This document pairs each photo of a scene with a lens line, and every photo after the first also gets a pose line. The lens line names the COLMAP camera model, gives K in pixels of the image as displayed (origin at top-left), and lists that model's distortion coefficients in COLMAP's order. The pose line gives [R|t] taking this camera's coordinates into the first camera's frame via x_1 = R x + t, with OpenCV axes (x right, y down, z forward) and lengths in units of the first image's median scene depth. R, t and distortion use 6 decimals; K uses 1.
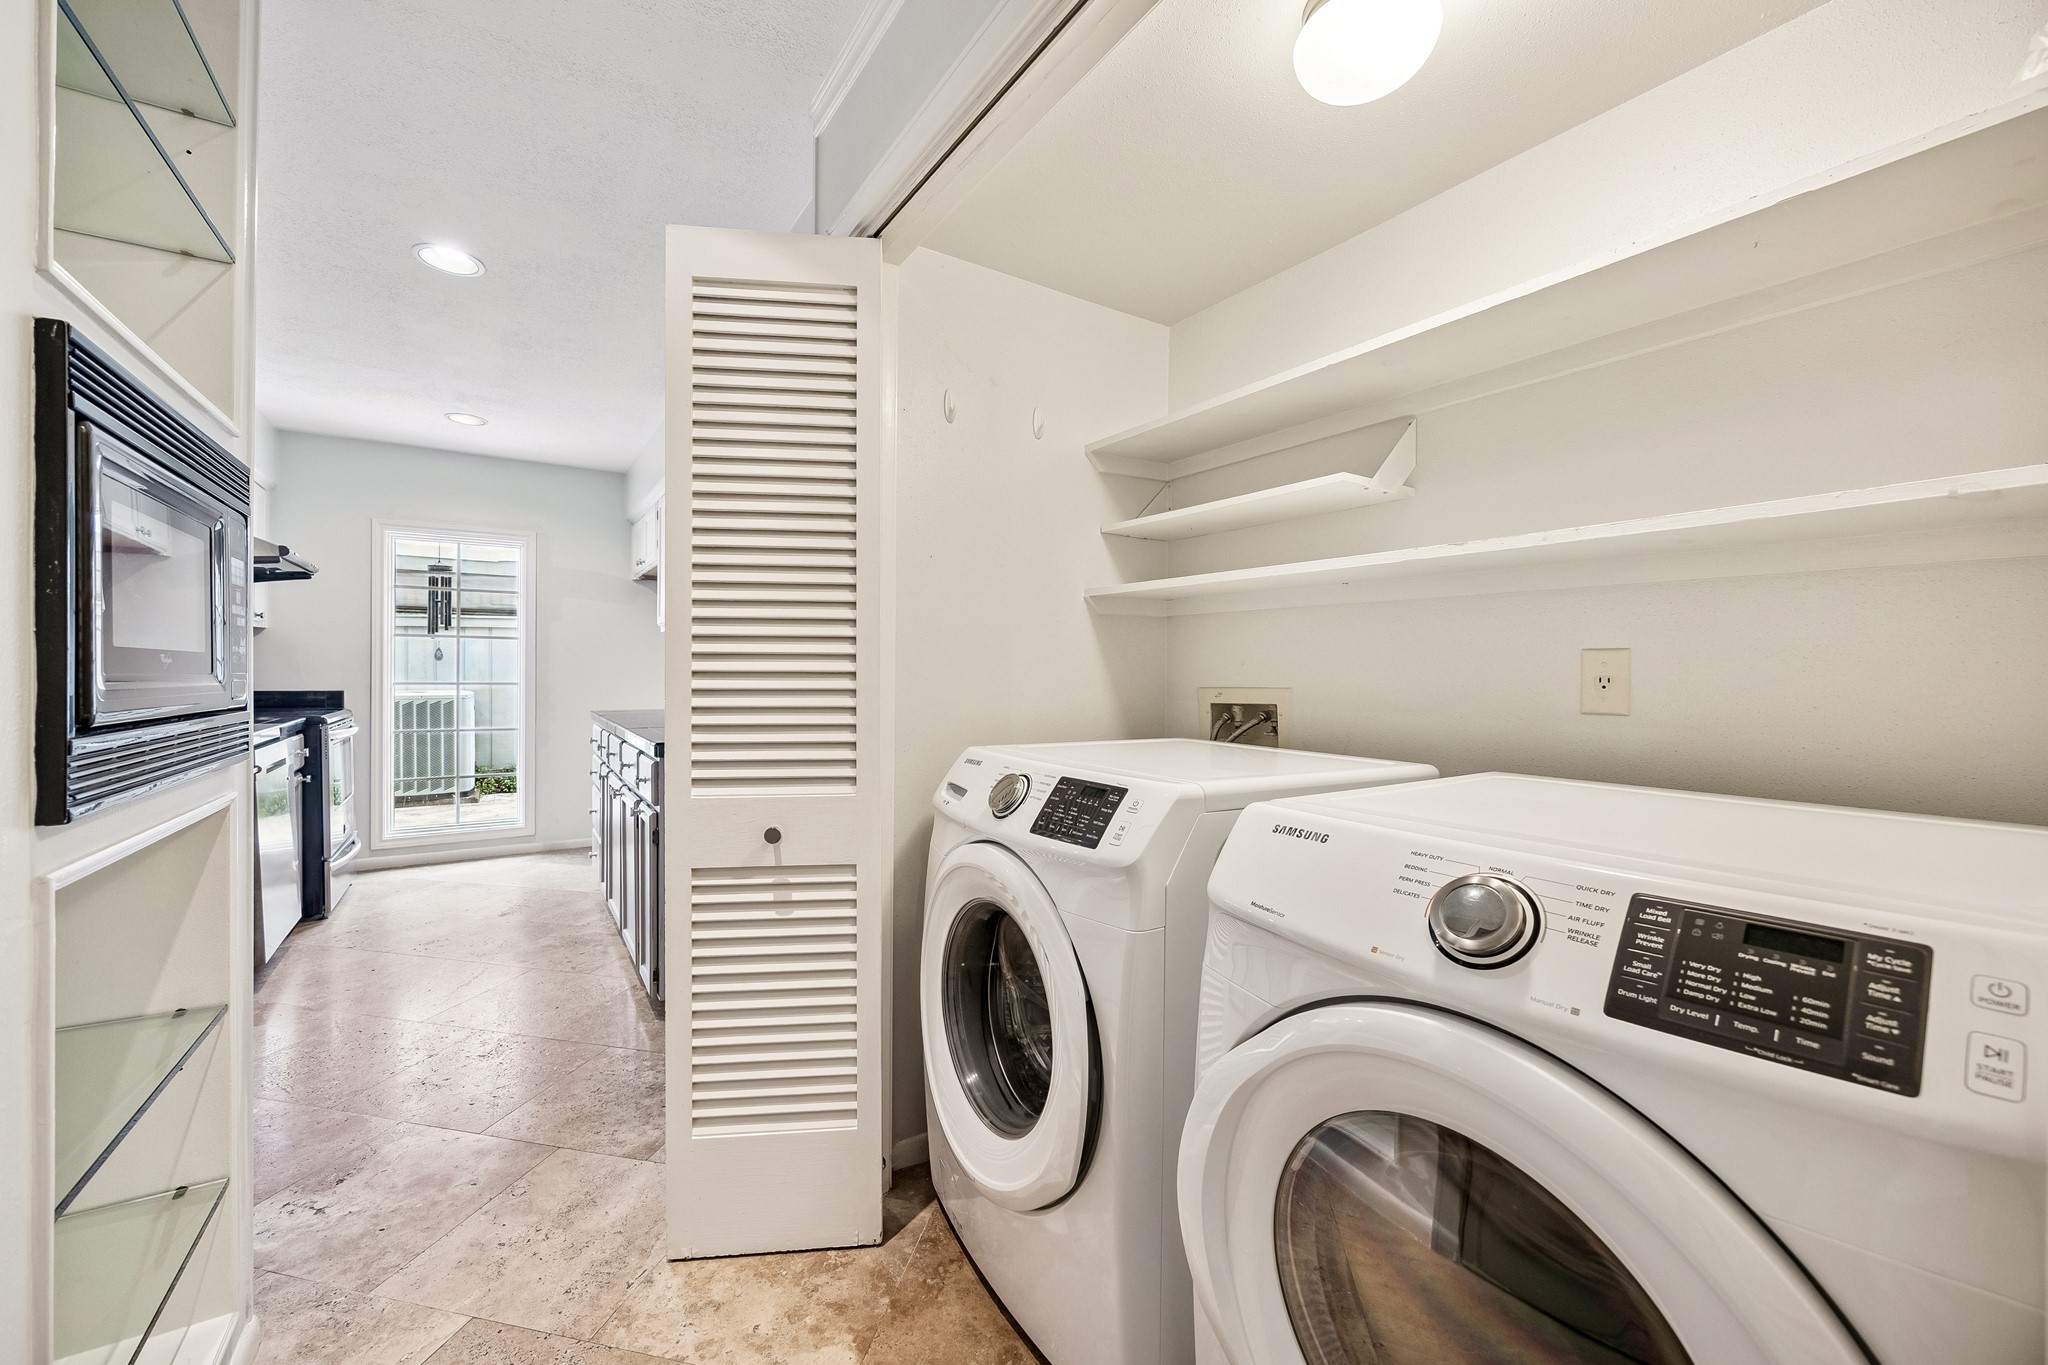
lens RADIAL K [[807.8, 0, 1047.9], [0, 807.8, 675.9], [0, 0, 1]] dist [0.001285, 0.000041]
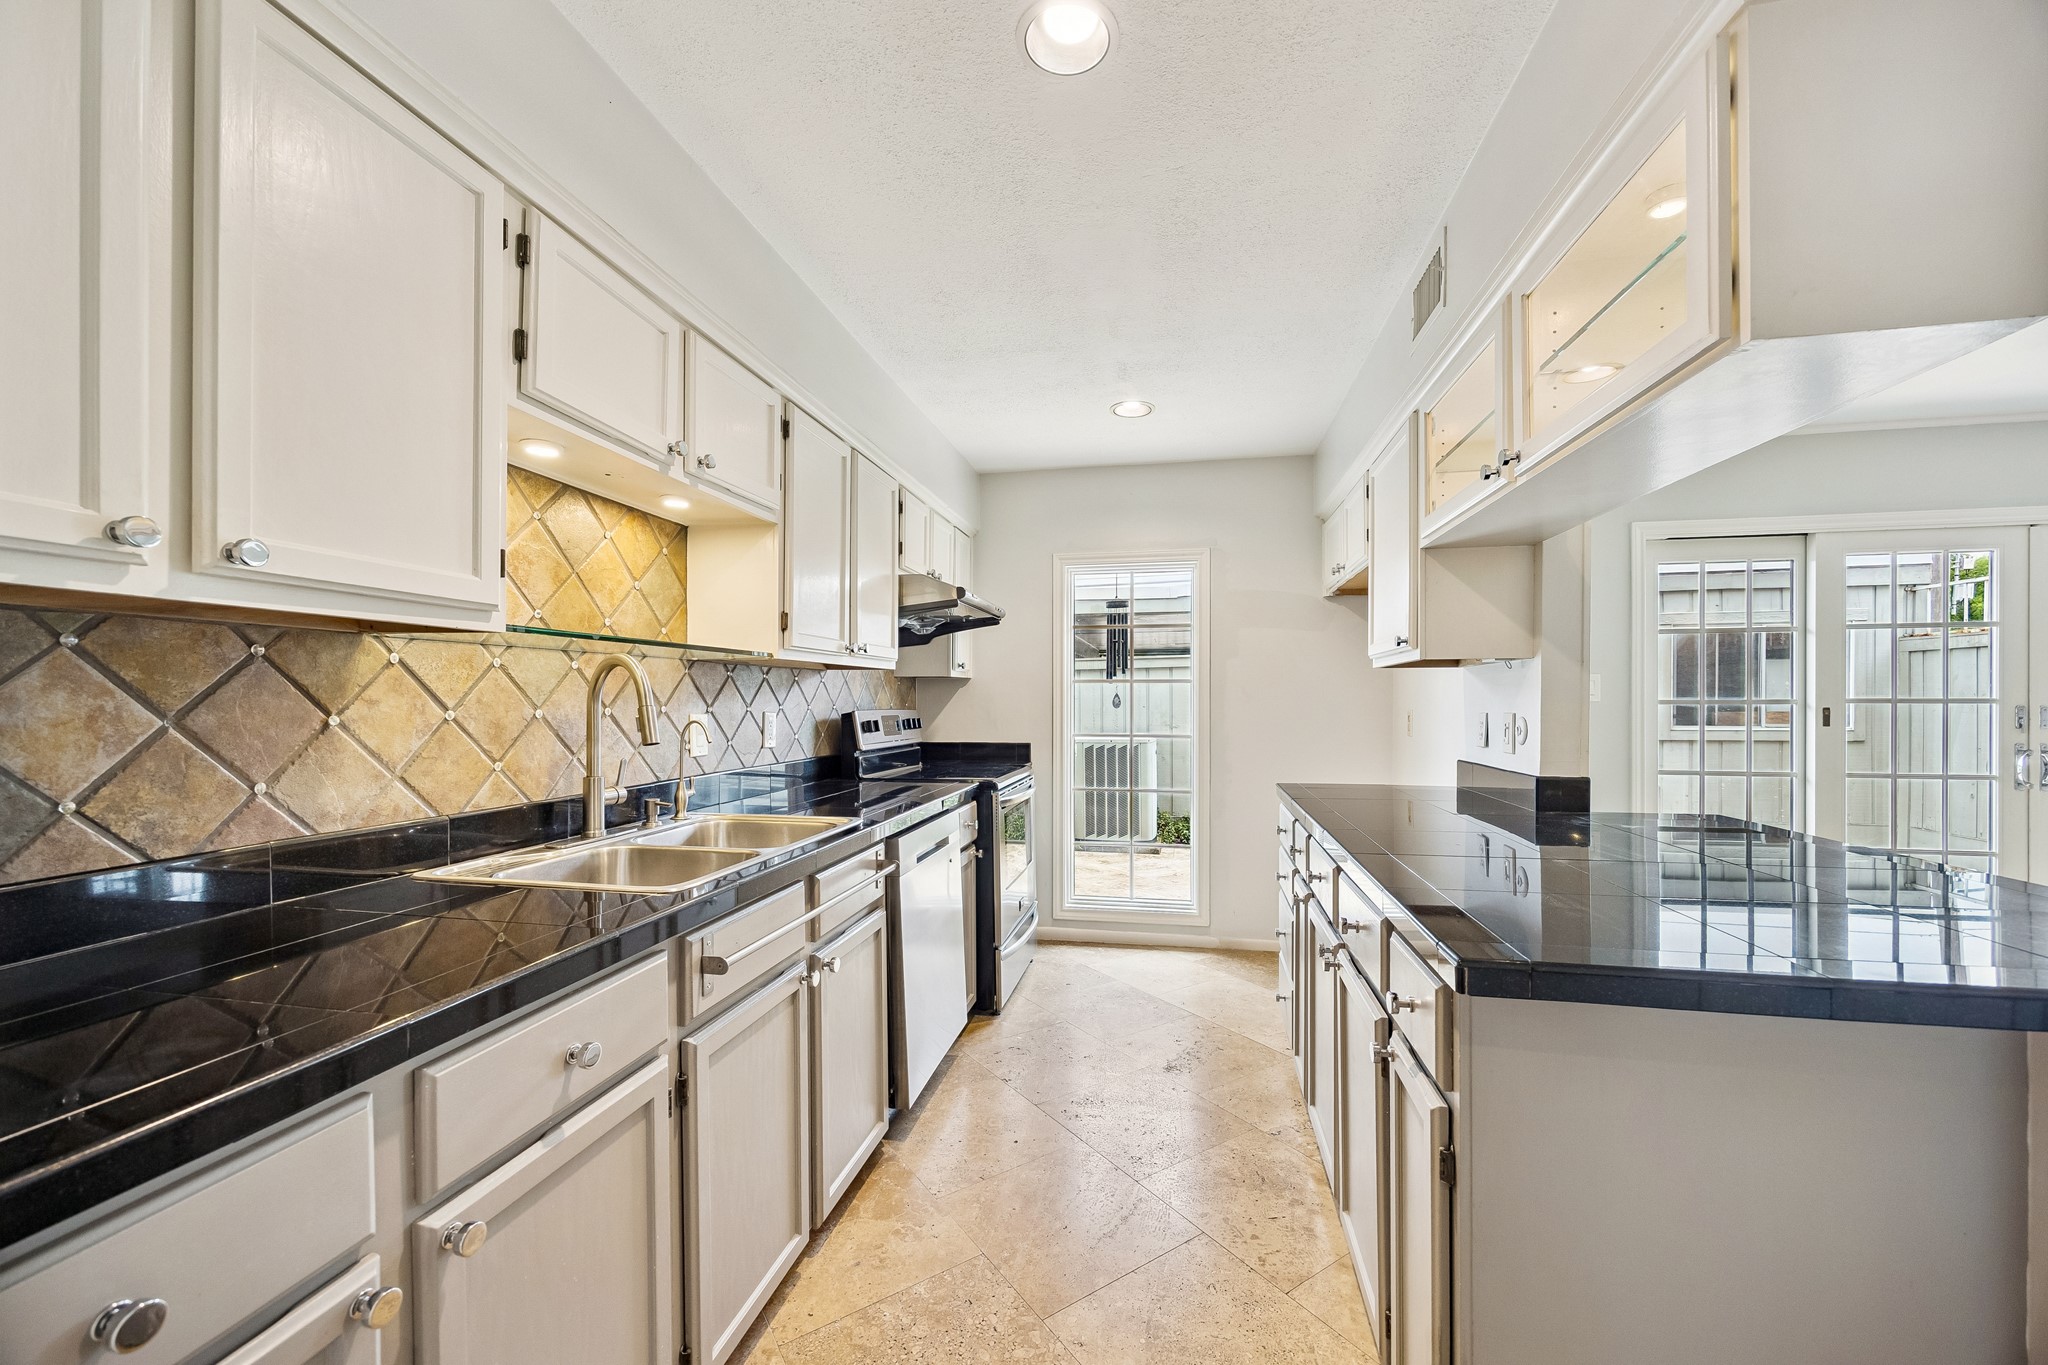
lens RADIAL K [[822.8, 0, 1021.0], [0, 822.8, 699.9], [0, 0, 1]] dist [0.001019, 0.000048]
pose [[0.699633, -0.006225, -0.714475, -0.219794], [0.000696, 0.999968, -0.008031, -0.025570], [0.714502, 0.005121, 0.699615, 0.357643]]
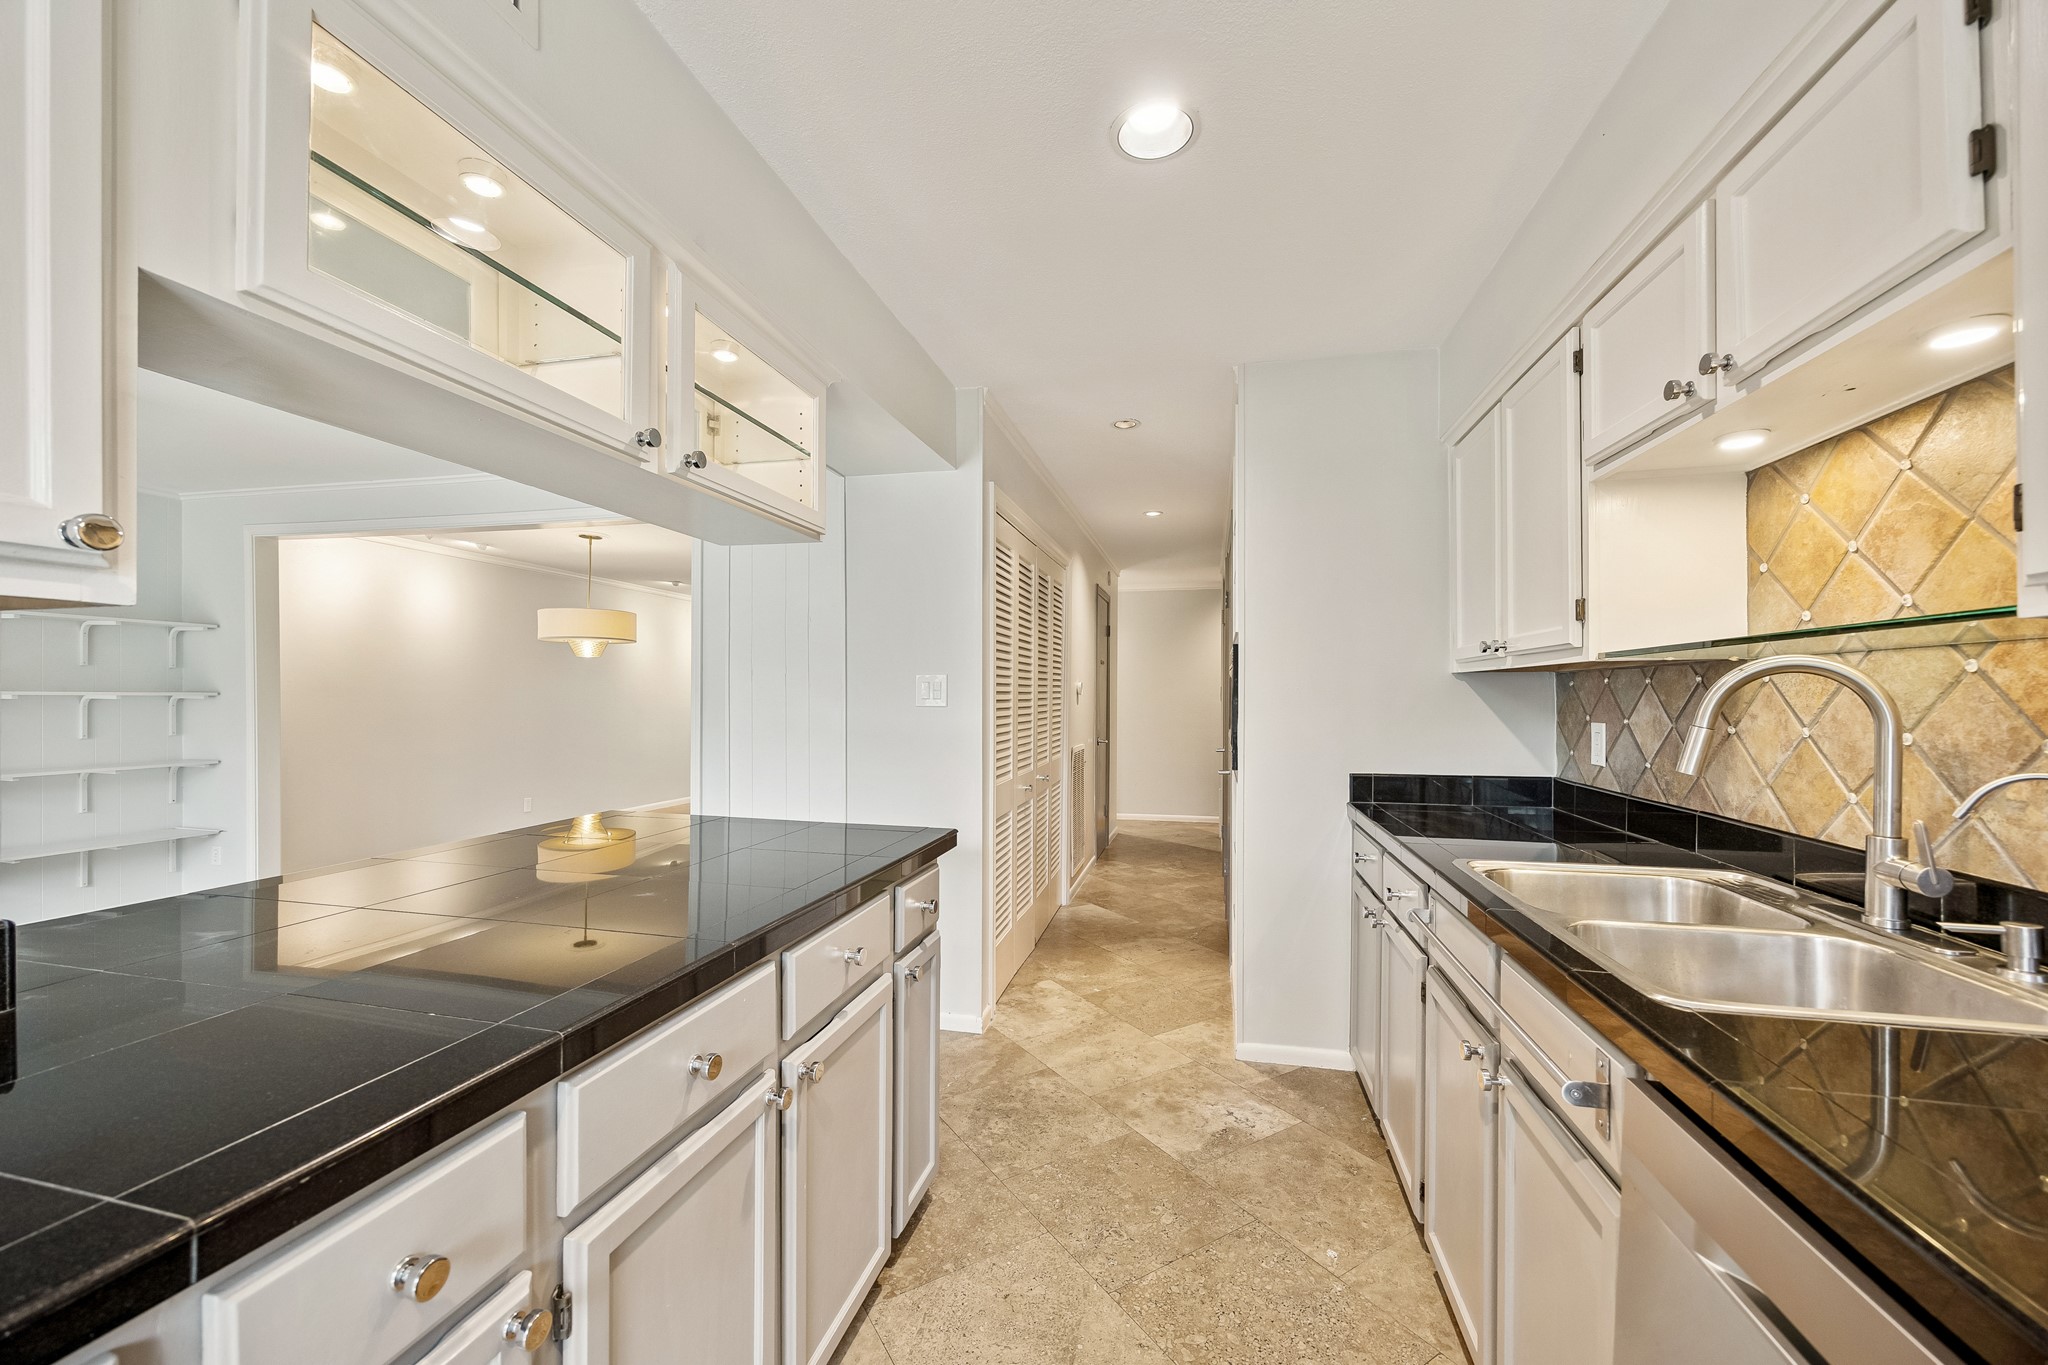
lens RADIAL K [[822.8, 0, 1021.0], [0, 822.8, 699.9], [0, 0, 1]] dist [0.001019, 0.000048]
pose [[-0.675032, -0.011407, 0.737701, -0.743771], [-0.003429, 0.999918, 0.012324, -0.040281], [-0.737781, 0.005790, -0.675016, 0.976434]]
